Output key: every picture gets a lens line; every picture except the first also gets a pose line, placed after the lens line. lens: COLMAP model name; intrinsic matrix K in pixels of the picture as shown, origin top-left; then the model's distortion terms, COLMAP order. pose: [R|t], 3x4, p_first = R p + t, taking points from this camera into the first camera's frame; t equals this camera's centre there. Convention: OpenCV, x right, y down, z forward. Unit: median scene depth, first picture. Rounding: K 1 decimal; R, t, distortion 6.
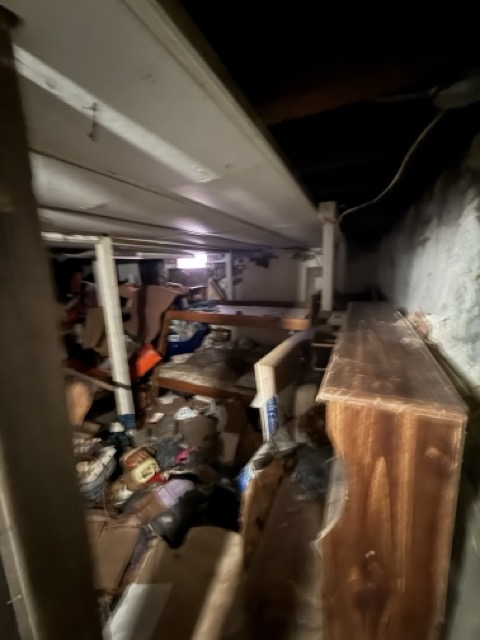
lens RADIAL K [[254.3, 0, 240.0], [0, 254.3, 320.0], [0, 0, 1]] dist [-0.003021, -0.000423]
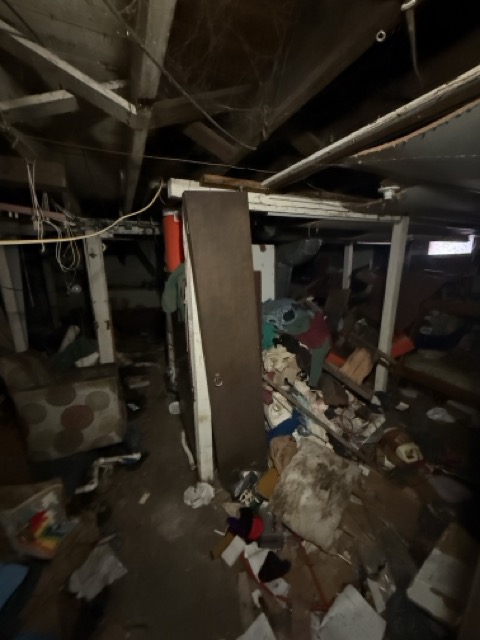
lens RADIAL K [[254.3, 0, 240.0], [0, 254.3, 320.0], [0, 0, 1]] dist [-0.003021, -0.000423]
pose [[0.746826, 0.175470, -0.641452, -0.236669], [-0.151868, 0.984074, 0.092378, 0.068735], [0.647446, 0.028426, 0.761581, -0.147719]]
